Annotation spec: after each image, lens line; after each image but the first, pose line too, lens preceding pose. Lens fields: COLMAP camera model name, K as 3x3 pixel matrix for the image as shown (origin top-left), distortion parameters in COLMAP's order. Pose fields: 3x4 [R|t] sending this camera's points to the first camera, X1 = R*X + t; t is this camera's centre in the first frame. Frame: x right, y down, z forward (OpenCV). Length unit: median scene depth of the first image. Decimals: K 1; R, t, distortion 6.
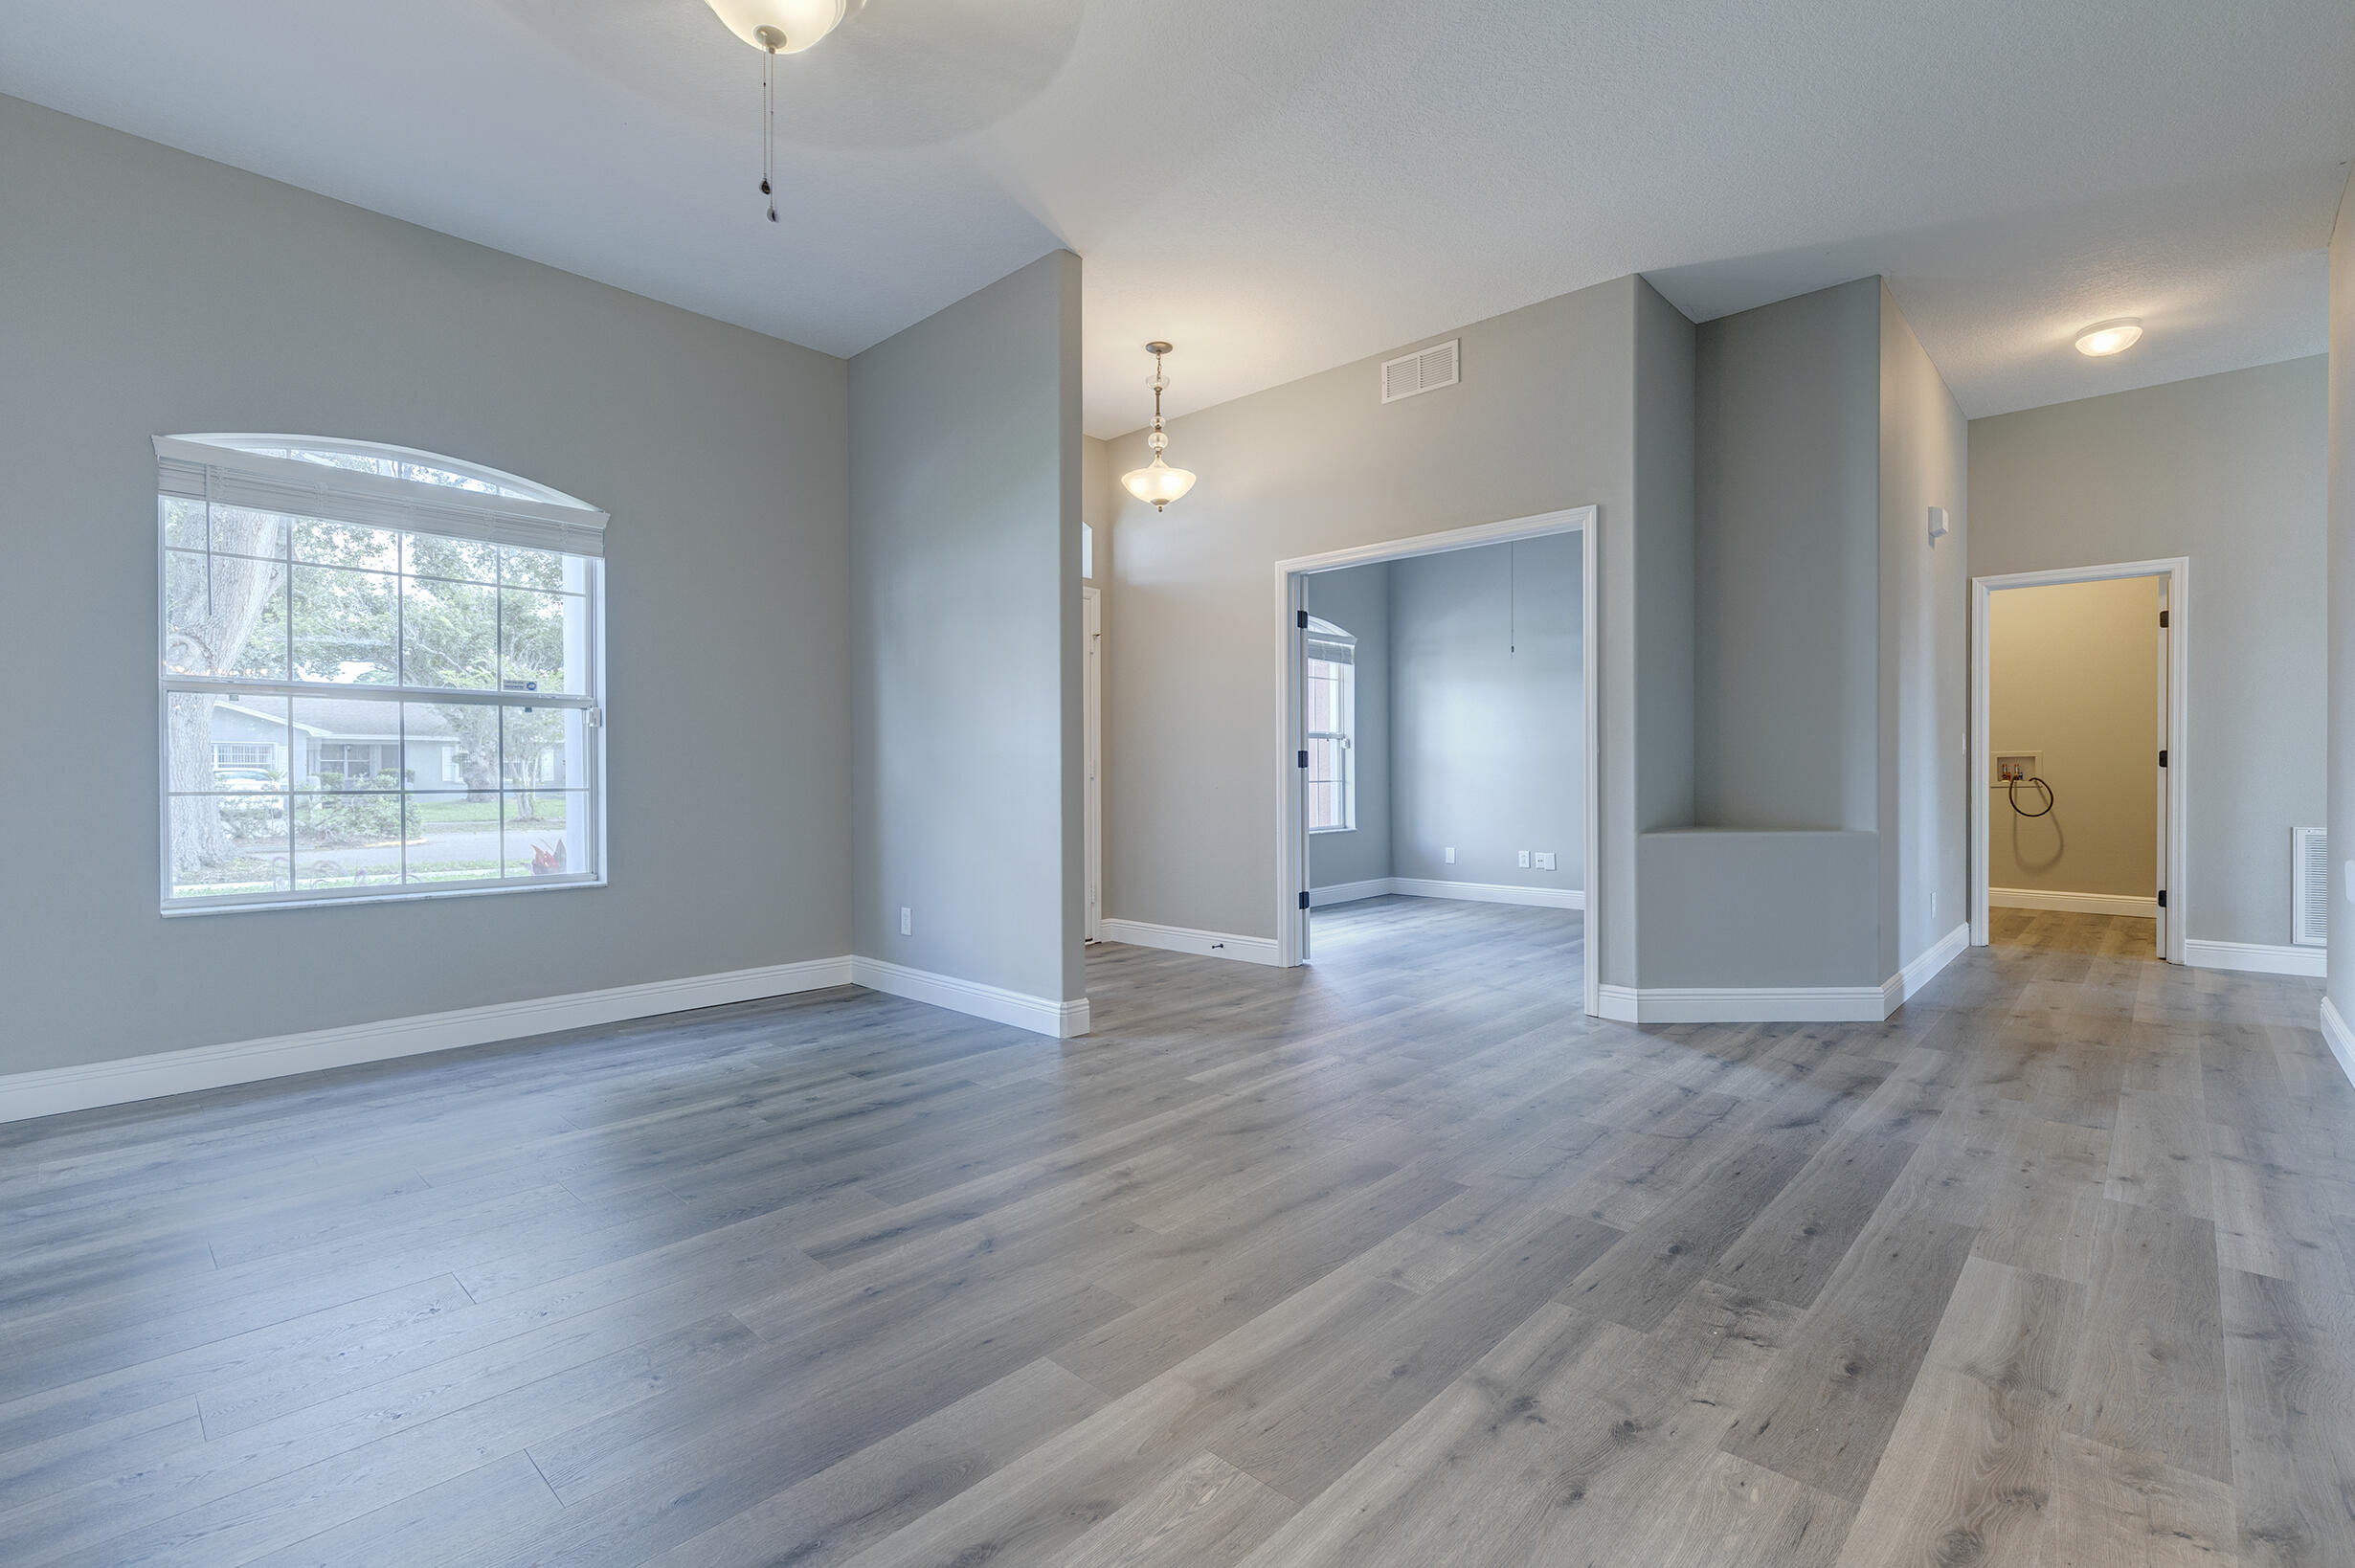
lens RADIAL K [[1049.8, 0, 1191.3], [0, 1049.8, 775.3], [0, 0, 1]] dist [-0.000037, -0.000723]
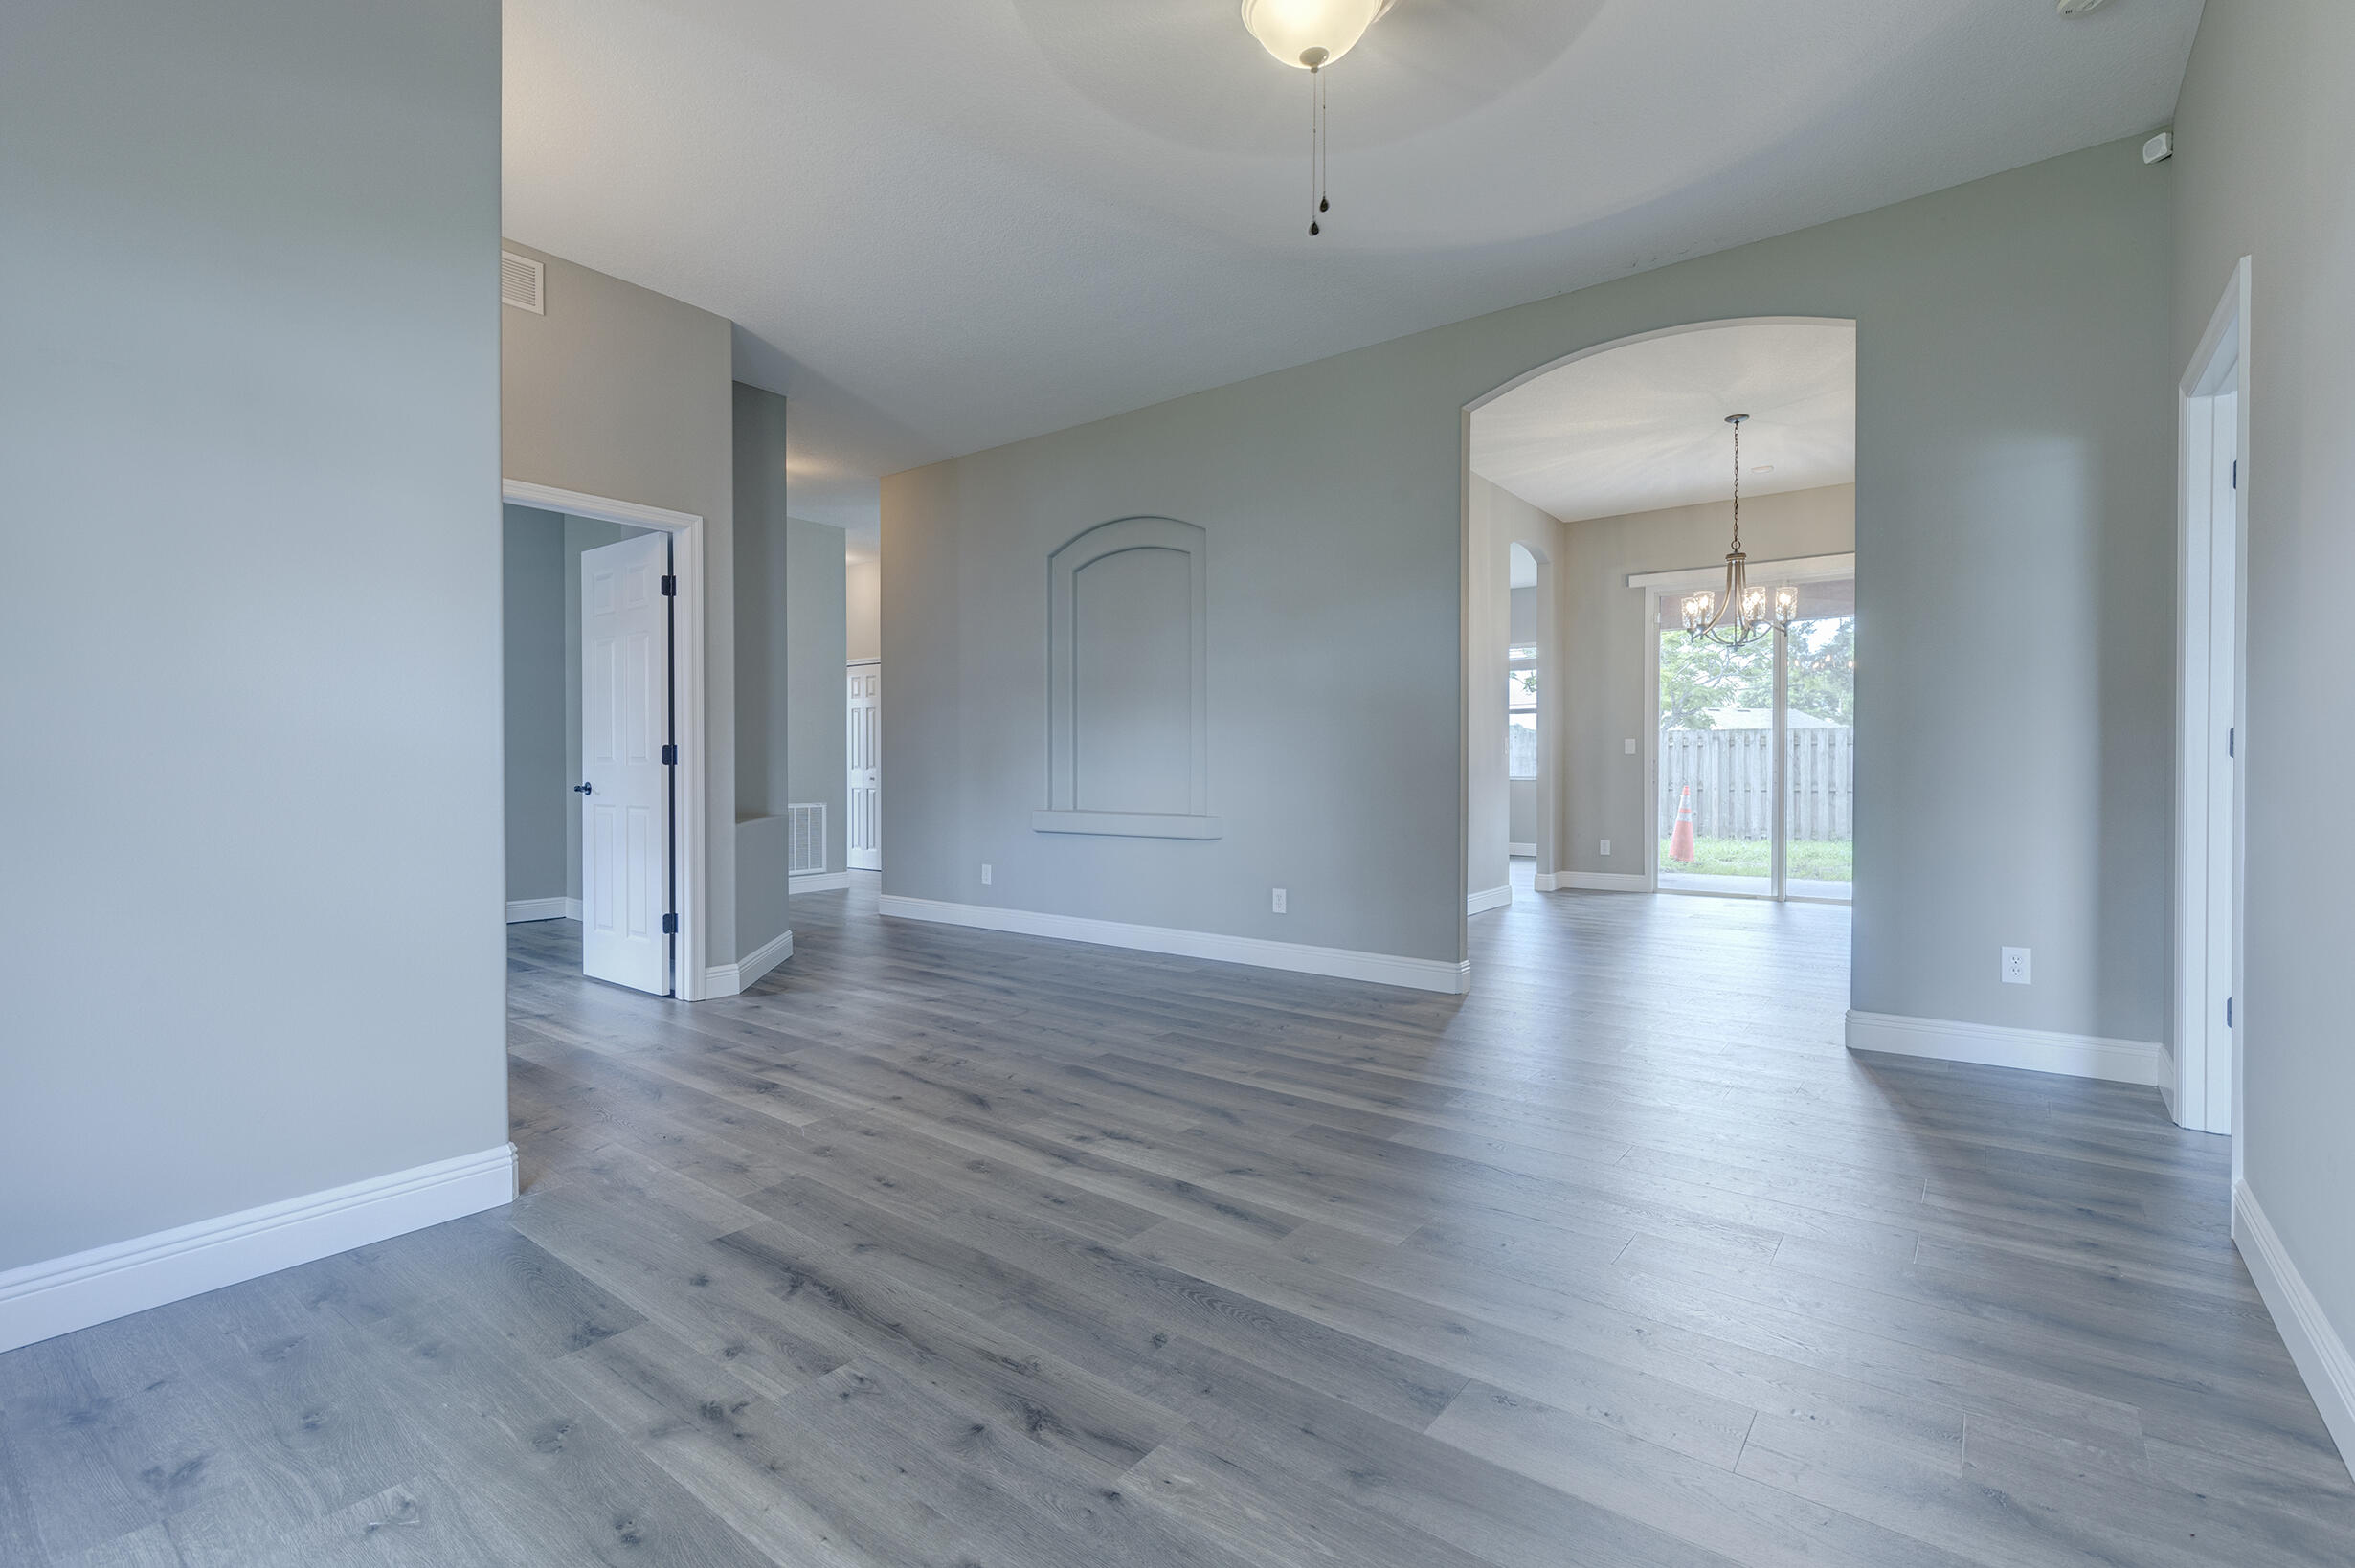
lens RADIAL K [[1049.8, 0, 1172.7], [0, 1049.8, 789.0], [0, 0, 1]] dist [-0.000037, -0.000723]
pose [[-0.084671, -0.018894, 0.996230, -1.122544], [0.001700, 0.999816, 0.019106, -0.003931], [-0.996408, 0.003311, -0.084623, 0.971649]]
